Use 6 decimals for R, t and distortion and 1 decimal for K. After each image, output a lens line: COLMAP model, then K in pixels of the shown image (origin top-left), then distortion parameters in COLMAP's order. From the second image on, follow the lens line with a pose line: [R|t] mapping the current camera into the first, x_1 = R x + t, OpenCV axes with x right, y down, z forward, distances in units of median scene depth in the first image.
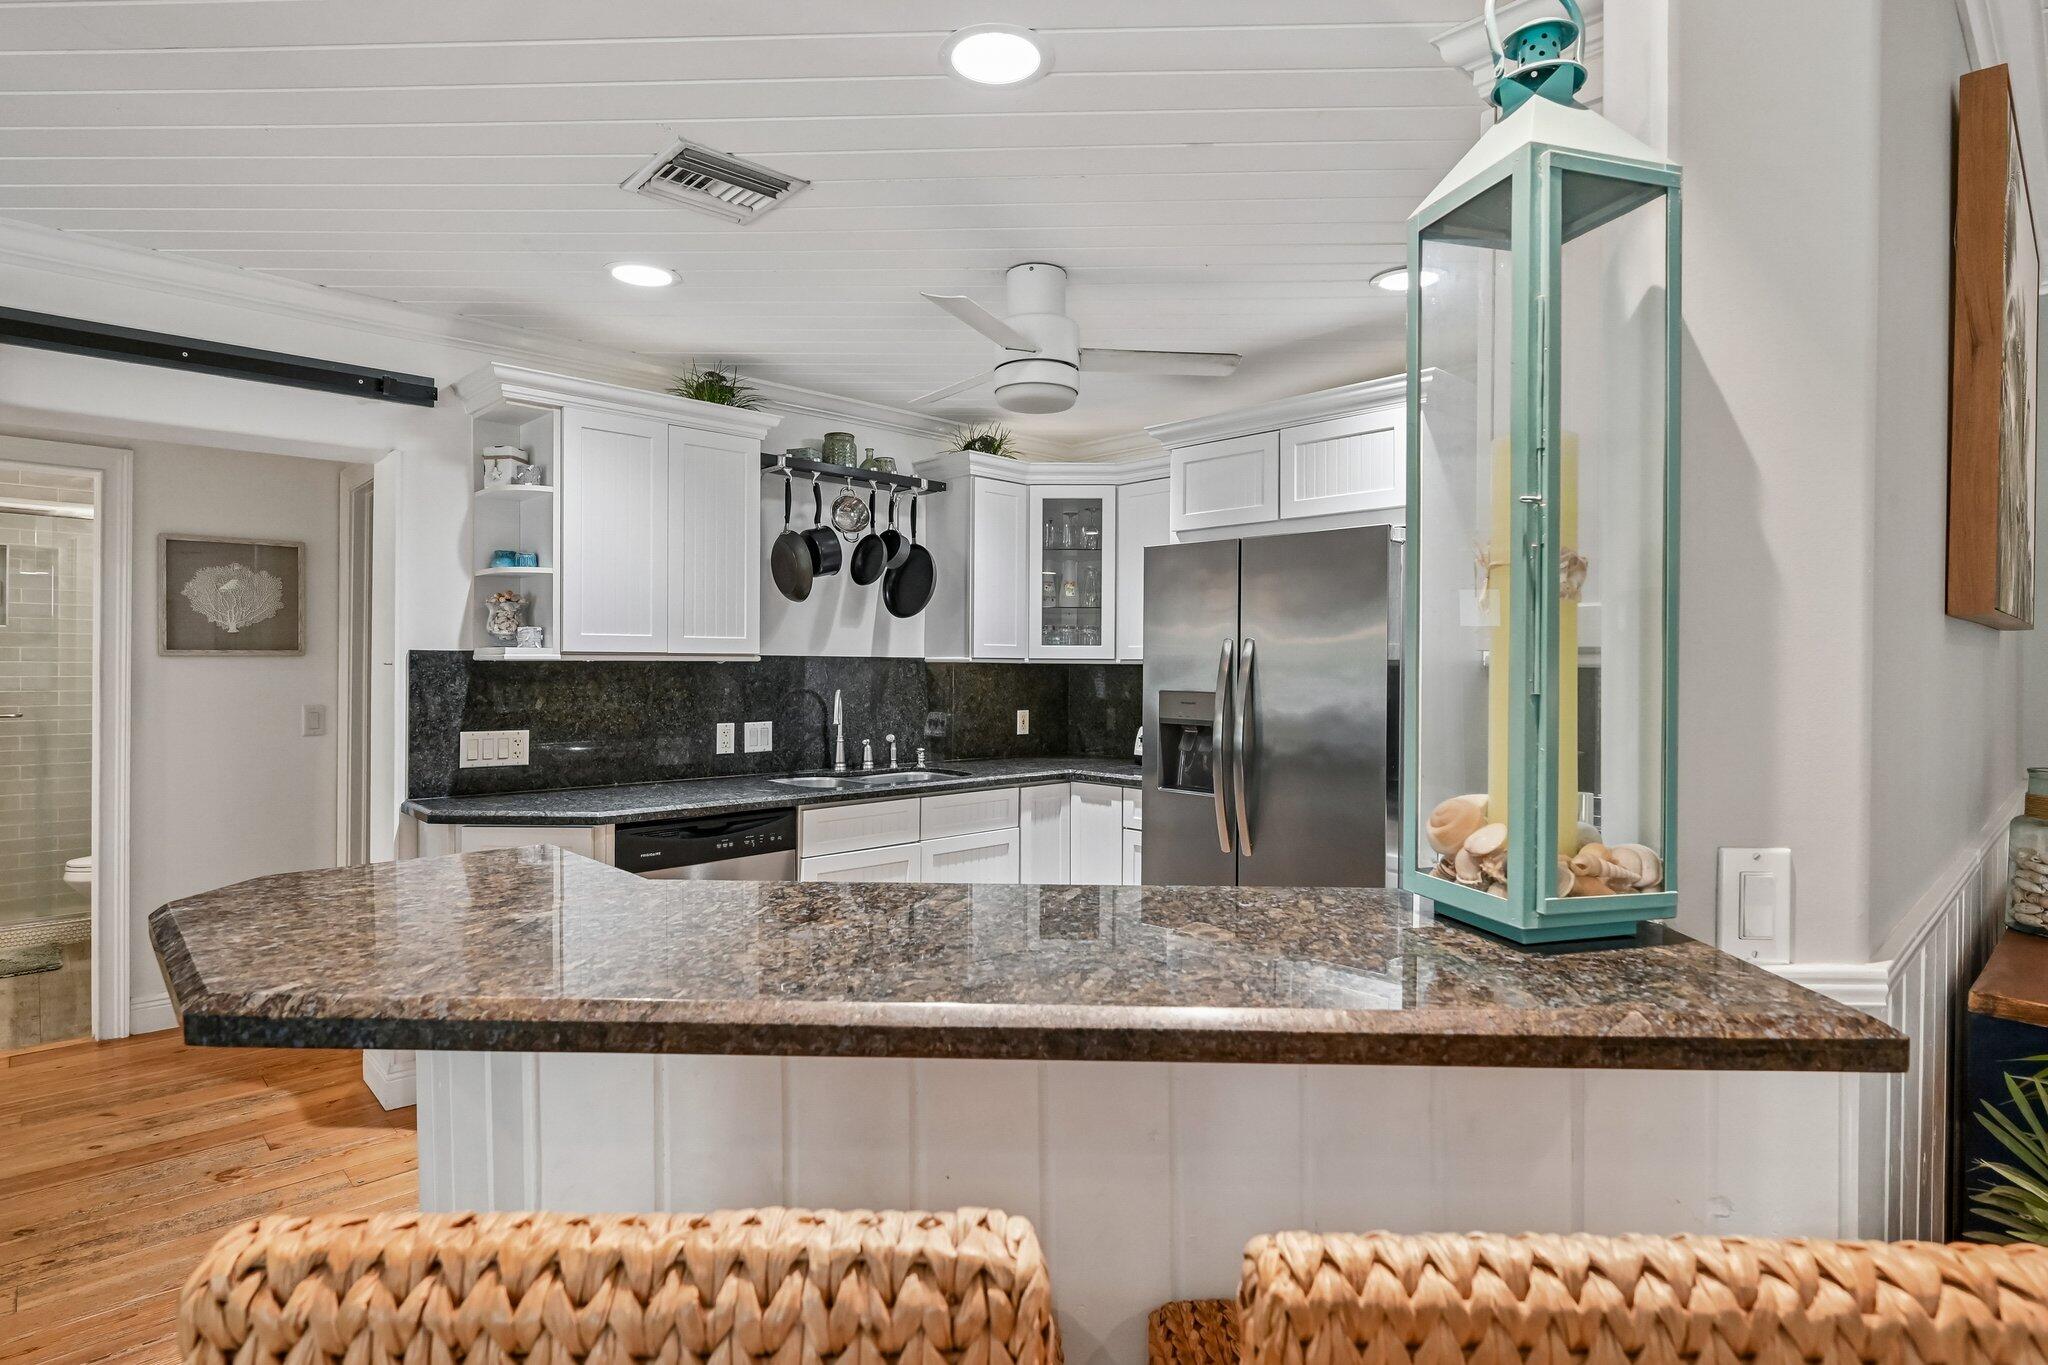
lens RADIAL K [[1049.4, 0, 1024.0], [0, 1049.4, 682.5], [0, 0, 1]] dist [0.000500, 0.000236]
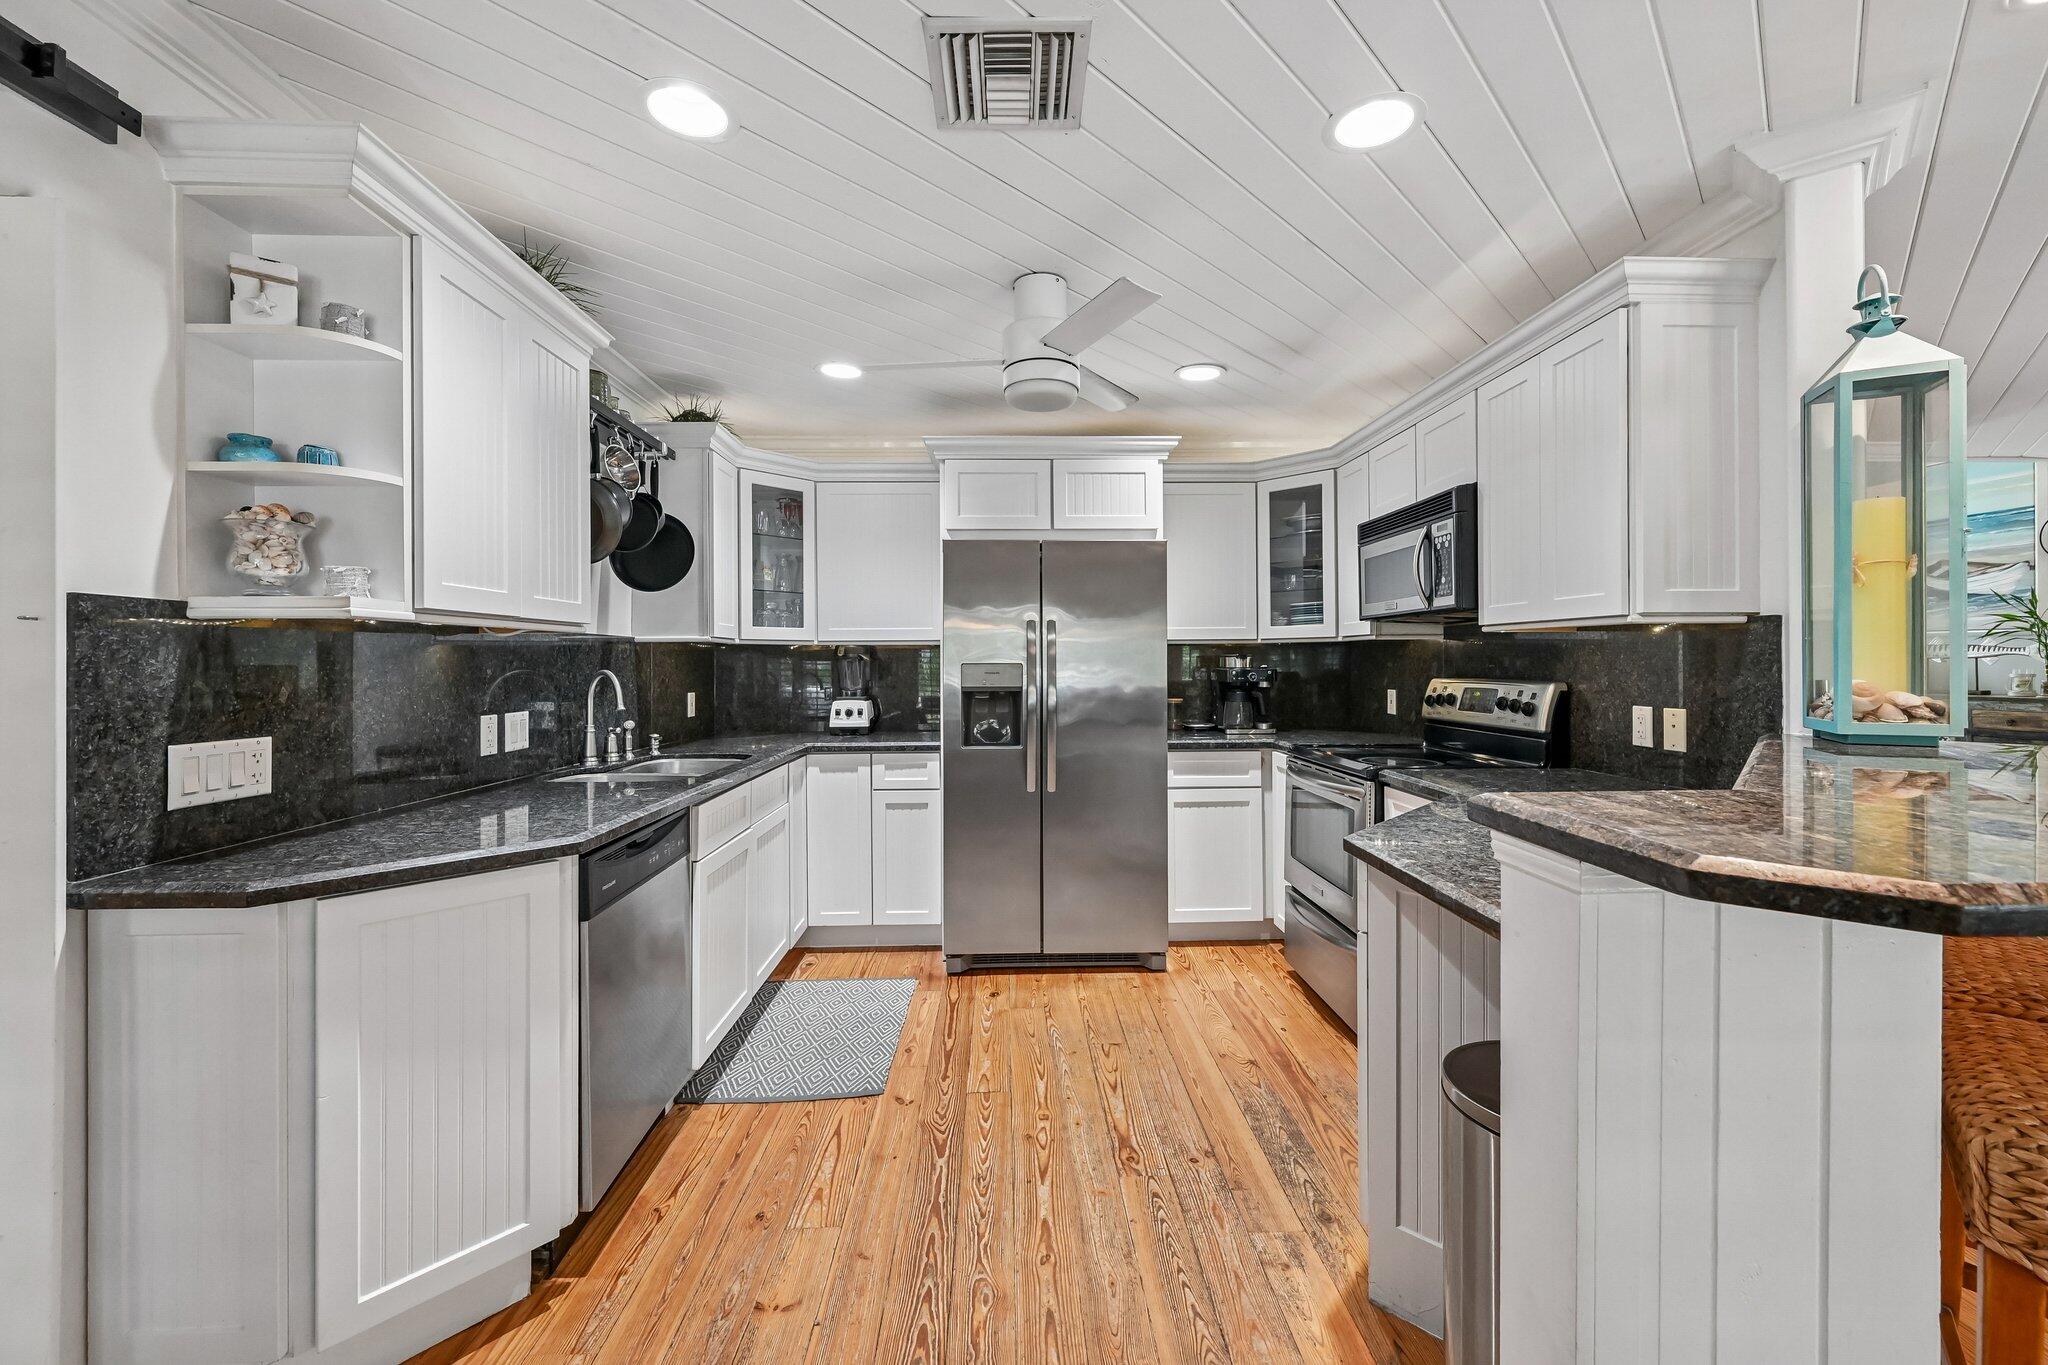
lens RADIAL K [[816.7, 0, 1024.4], [0, 816.7, 668.4], [0, 0, 1]] dist [-0.003347, -0.000321]
pose [[0.672057, -0.012144, 0.740400, -0.523874], [0.017954, 0.999839, 0.000102, 0.013531], [-0.740282, 0.013225, 0.672166, 0.353379]]
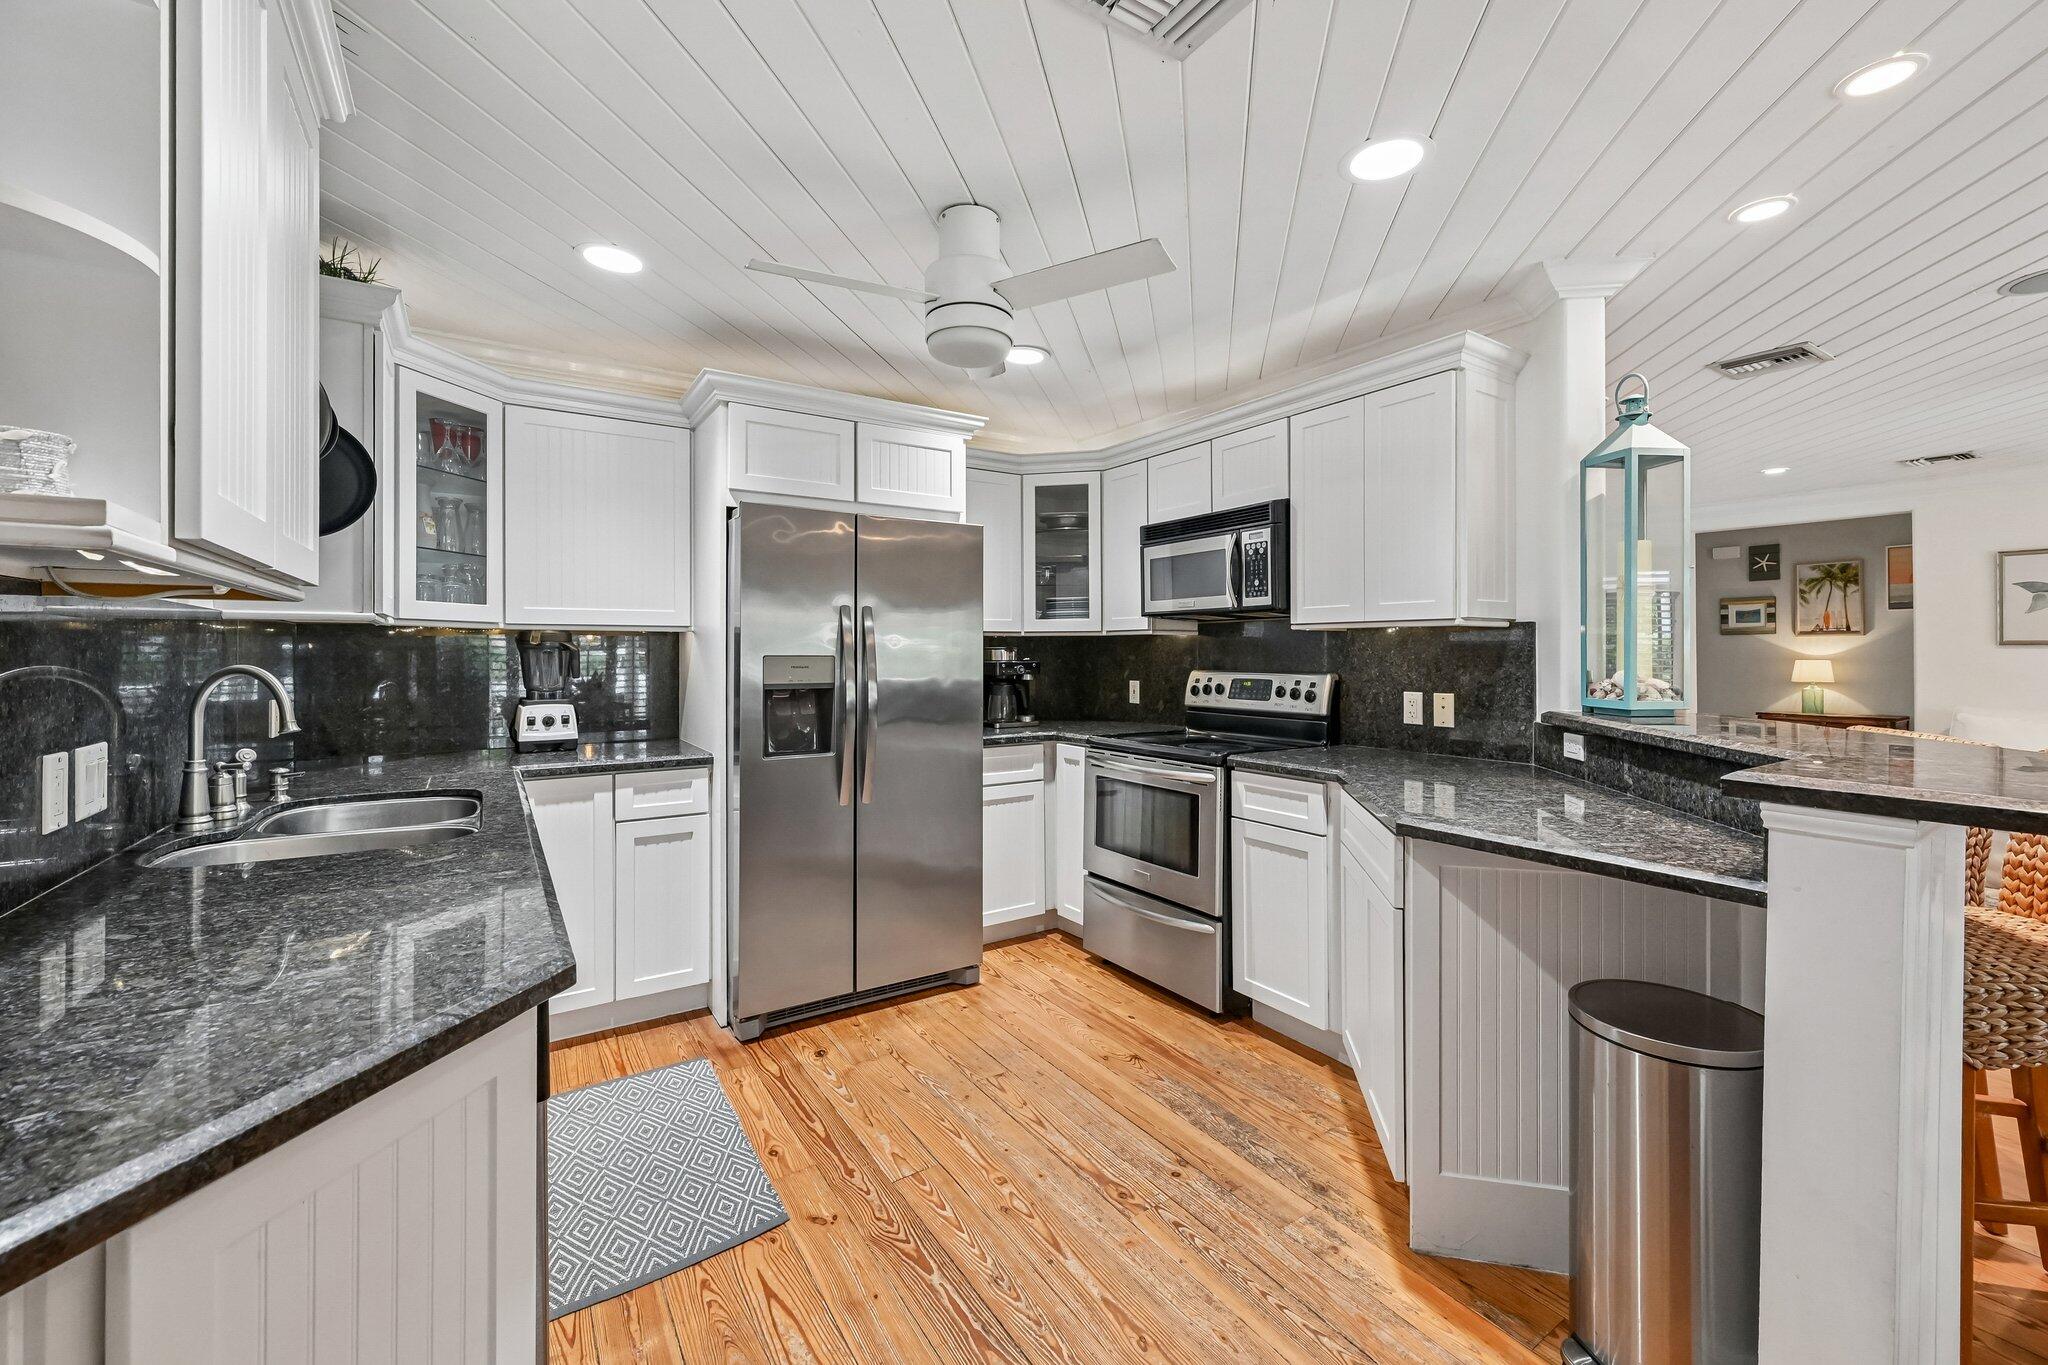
lens RADIAL K [[823.7, 0, 1018.3], [0, 823.7, 655.5], [0, 0, 1]] dist [-0.001547, -0.000081]
pose [[0.187921, -0.006216, 0.982164, -0.590330], [0.015207, 0.999879, 0.003419, 0.007560], [-0.982066, 0.014293, 0.187993, 0.665540]]
